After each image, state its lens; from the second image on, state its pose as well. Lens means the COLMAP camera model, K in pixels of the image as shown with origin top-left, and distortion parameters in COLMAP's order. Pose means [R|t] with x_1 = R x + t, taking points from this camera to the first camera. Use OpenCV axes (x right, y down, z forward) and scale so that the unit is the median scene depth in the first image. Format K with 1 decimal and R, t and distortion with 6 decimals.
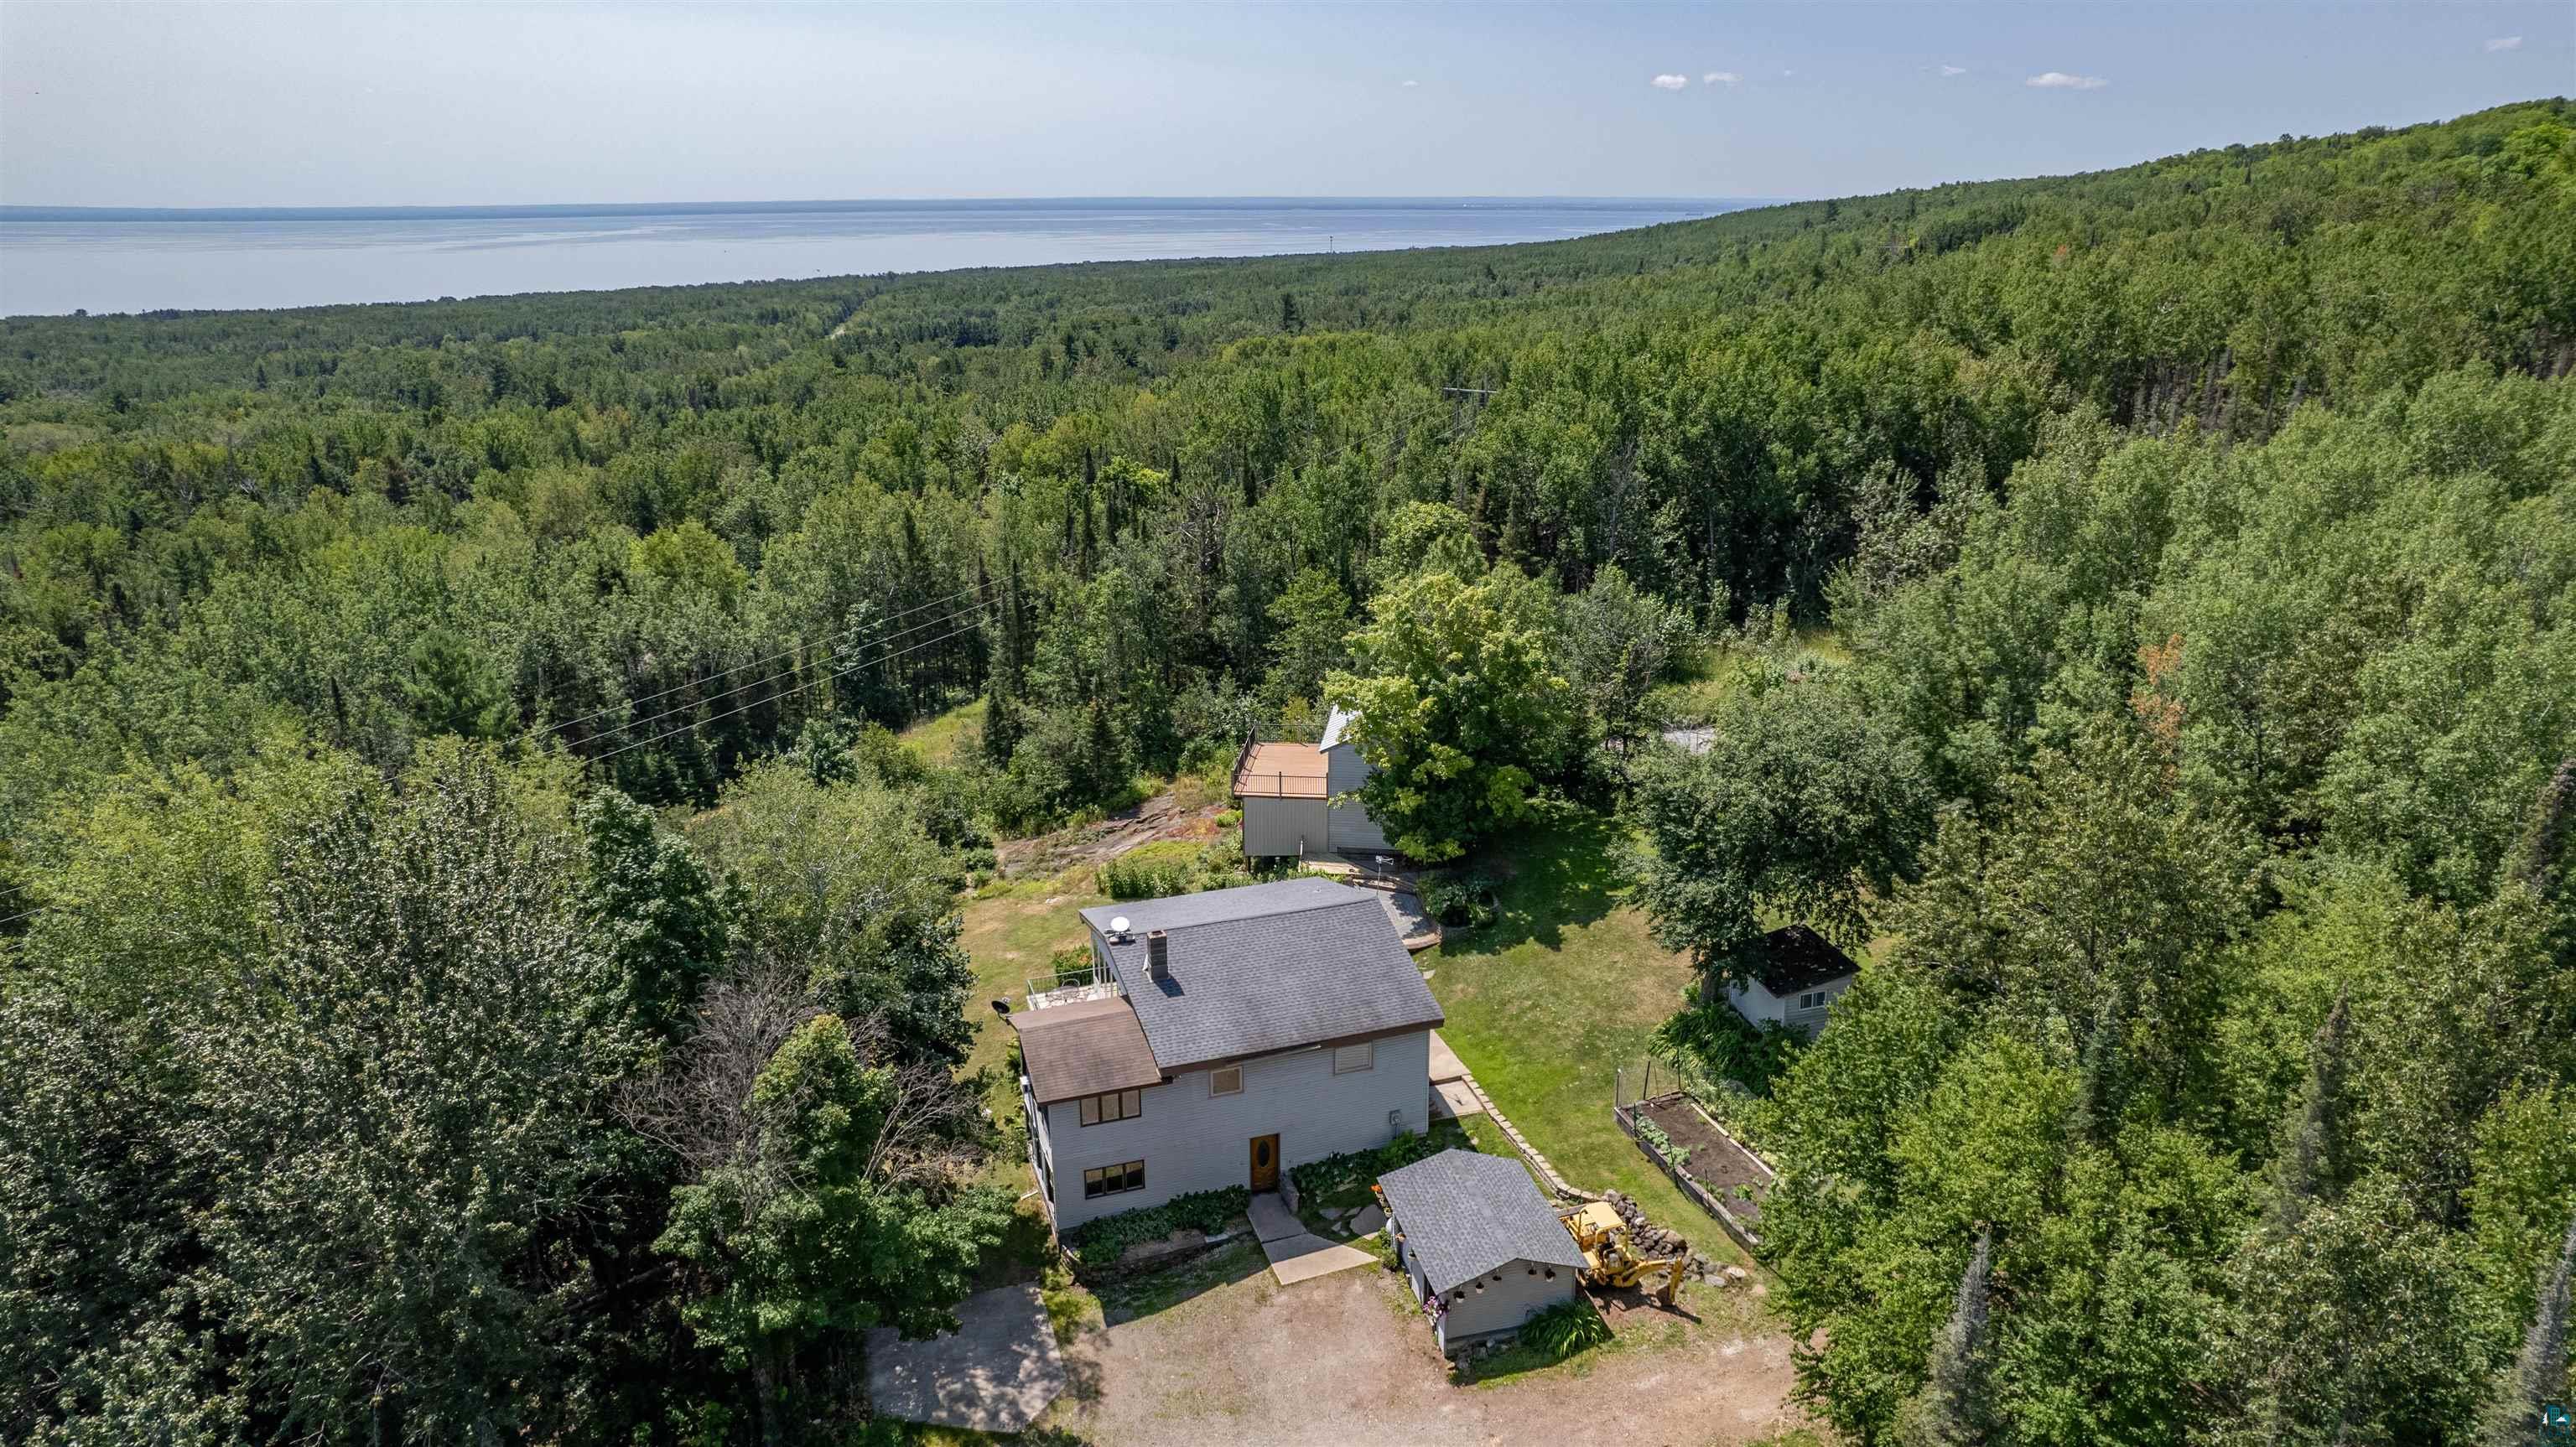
lens RADIAL K [[1687.5, 0, 1288.0], [0, 1687.5, 723.5], [0, 0, 1]] dist [-0.006309, -0.000625]
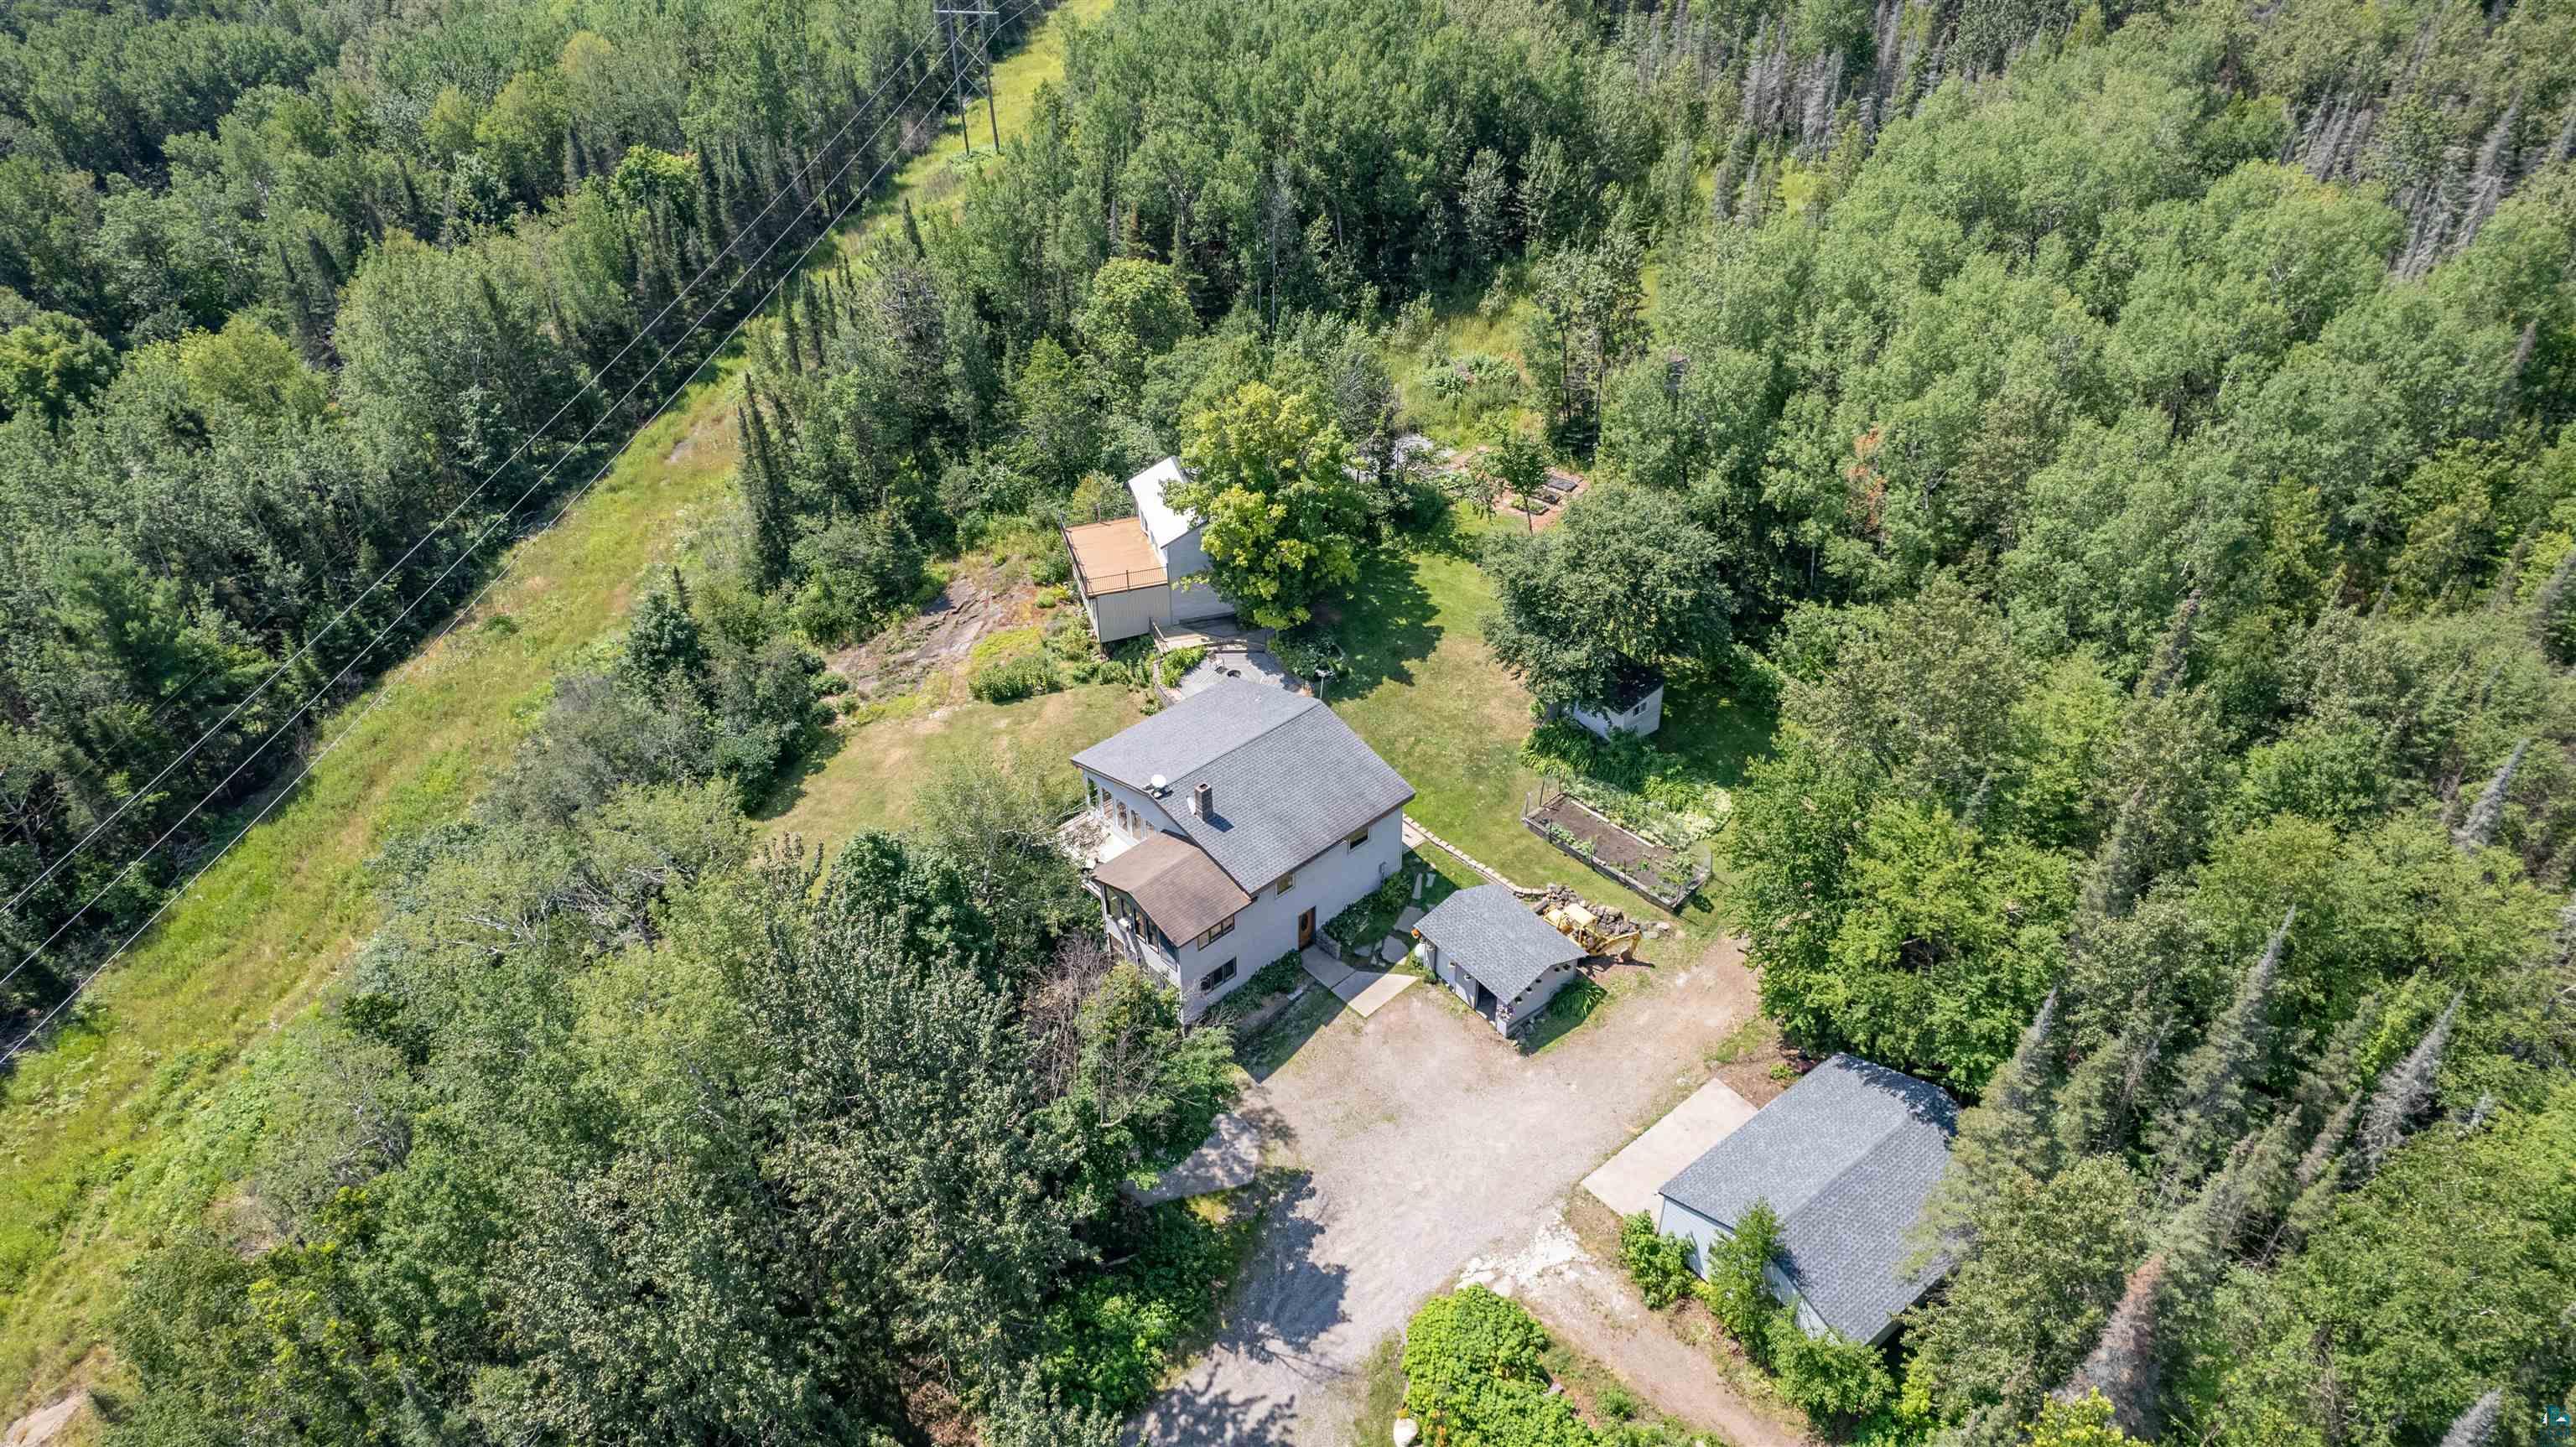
lens RADIAL K [[1687.5, 0, 1288.0], [0, 1687.5, 723.5], [0, 0, 1]] dist [-0.006309, -0.000625]
pose [[0.921211, -0.234680, 0.310316, -0.400984], [0.134327, 0.940398, 0.312421, -0.306492], [-0.365140, -0.246122, 0.897829, -0.143488]]
